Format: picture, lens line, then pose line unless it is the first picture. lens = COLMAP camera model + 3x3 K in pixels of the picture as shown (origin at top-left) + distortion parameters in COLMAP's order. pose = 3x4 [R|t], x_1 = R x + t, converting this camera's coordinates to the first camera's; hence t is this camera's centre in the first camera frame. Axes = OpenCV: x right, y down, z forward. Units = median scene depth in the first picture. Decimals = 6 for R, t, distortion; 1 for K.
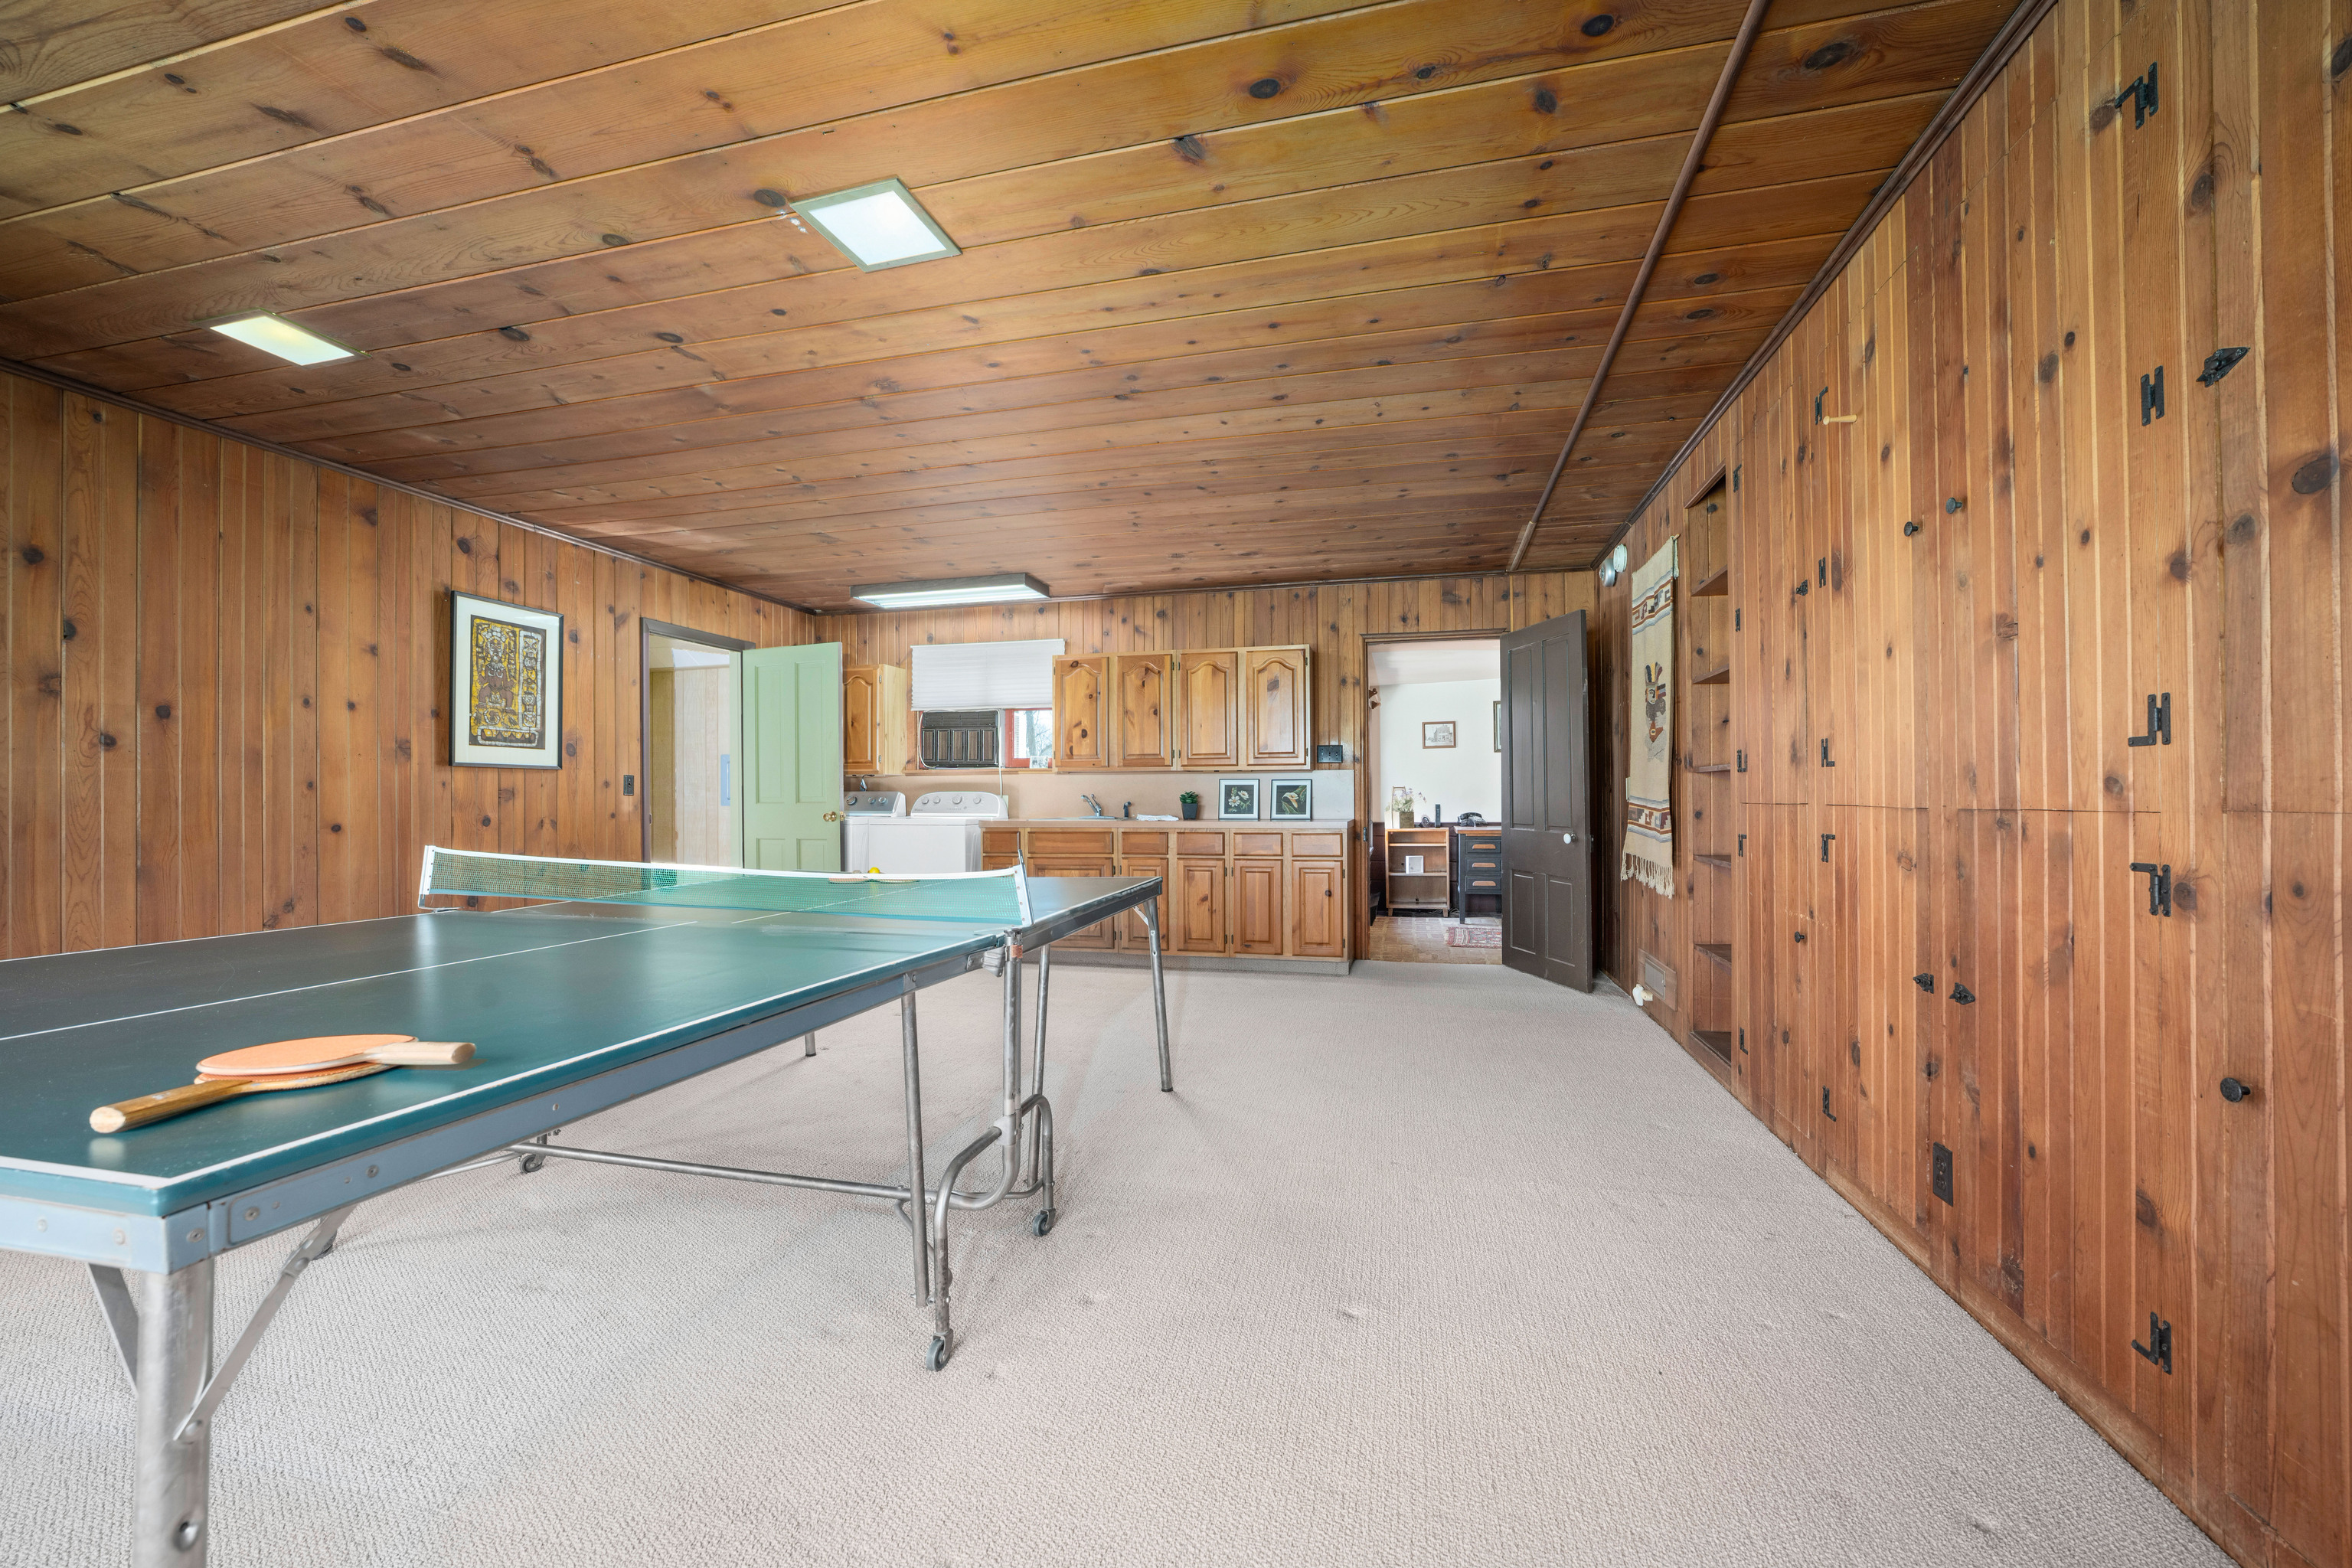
lens RADIAL K [[953.5, 0, 1175.7], [0, 953.5, 804.4], [0, 0, 1]] dist [-0.026574, 0.005518]
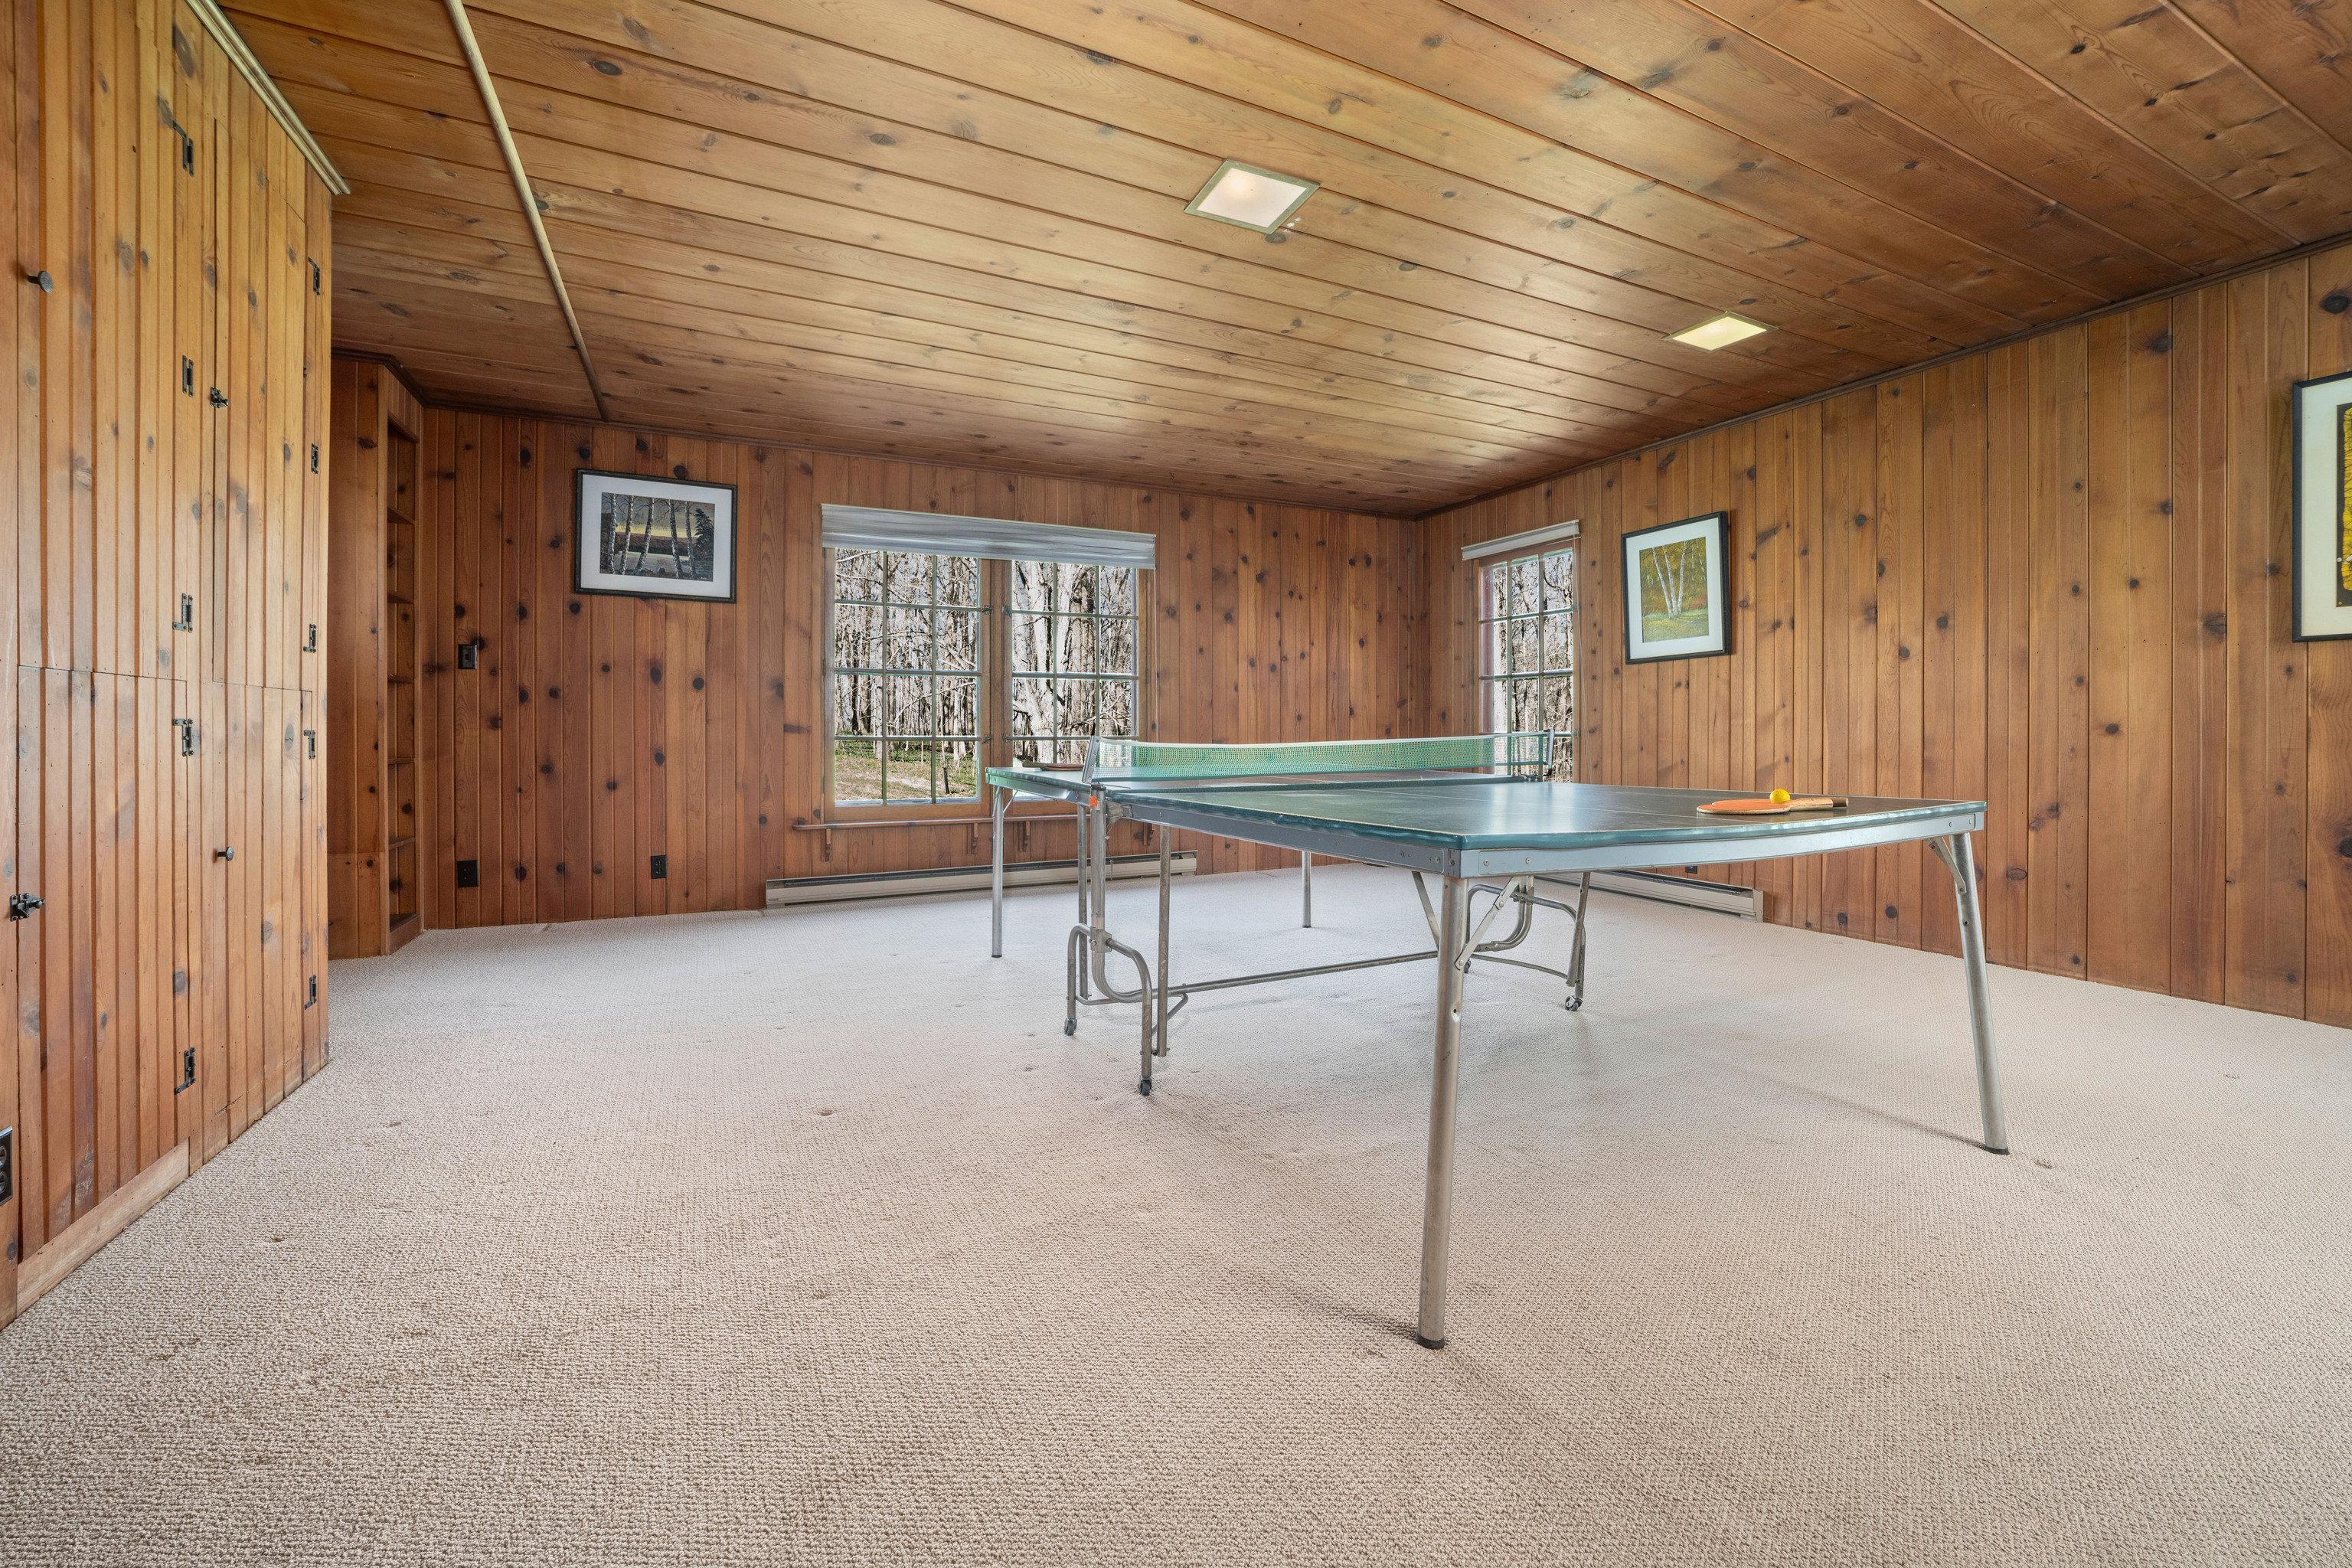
lens RADIAL K [[915.3, 0, 1173.7], [0, 915.3, 727.7], [0, 0, 1]] dist [-0.000811, -0.000106]
pose [[-0.753160, 0.000705, -0.657837, 0.307076], [-0.005433, 0.999959, 0.007291, 0.022765], [0.657815, 0.009065, -0.753125, 1.064542]]
